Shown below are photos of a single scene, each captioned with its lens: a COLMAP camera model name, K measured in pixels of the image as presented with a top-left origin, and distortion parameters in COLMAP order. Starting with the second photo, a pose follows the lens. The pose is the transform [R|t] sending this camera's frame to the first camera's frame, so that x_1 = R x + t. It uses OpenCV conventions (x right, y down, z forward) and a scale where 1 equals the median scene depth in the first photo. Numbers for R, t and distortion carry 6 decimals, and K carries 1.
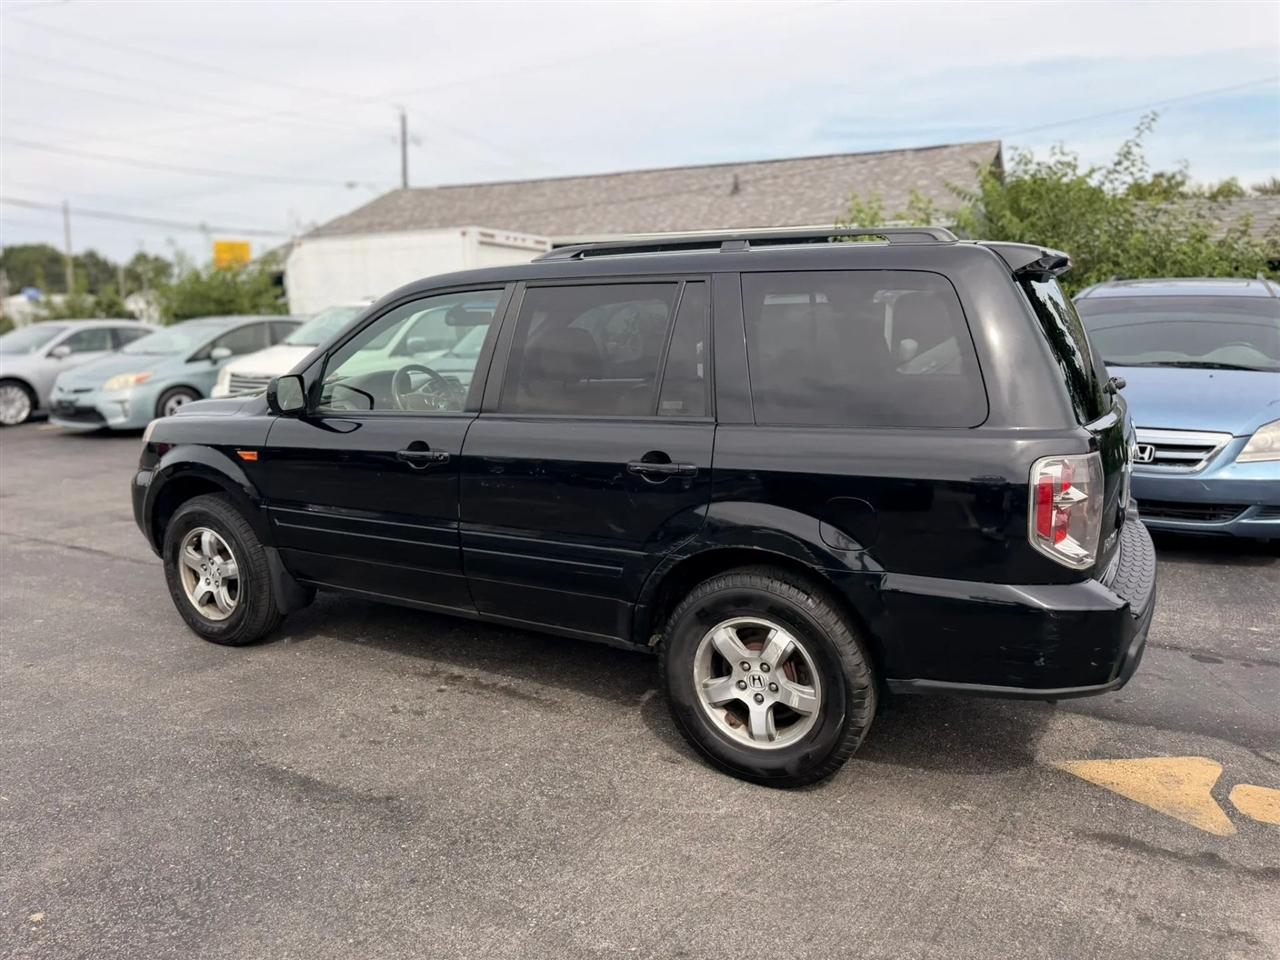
lens RADIAL K [[908.1, 0, 645.2], [0, 908.1, 472.5], [0, 0, 1]] dist [0.024407, -0.034357]
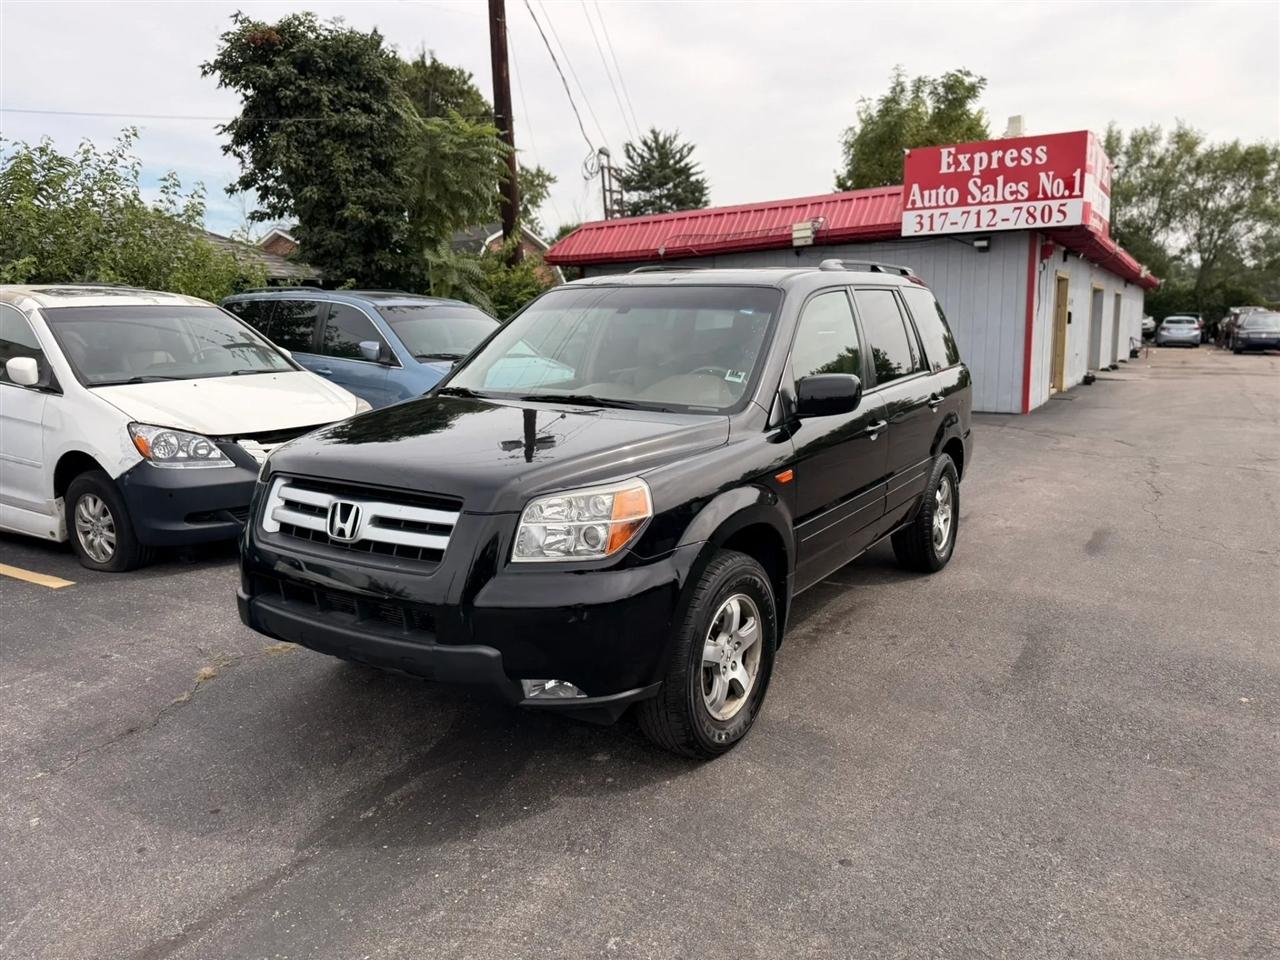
lens RADIAL K [[908.1, 0, 645.0], [0, 908.1, 486.7], [0, 0, 1]] dist [0.024407, -0.034357]
pose [[0.067175, -0.179750, 0.981416, -1.596305], [0.180651, 0.969572, 0.165216, -0.215750], [-0.981251, 0.166195, 0.097603, 1.306714]]
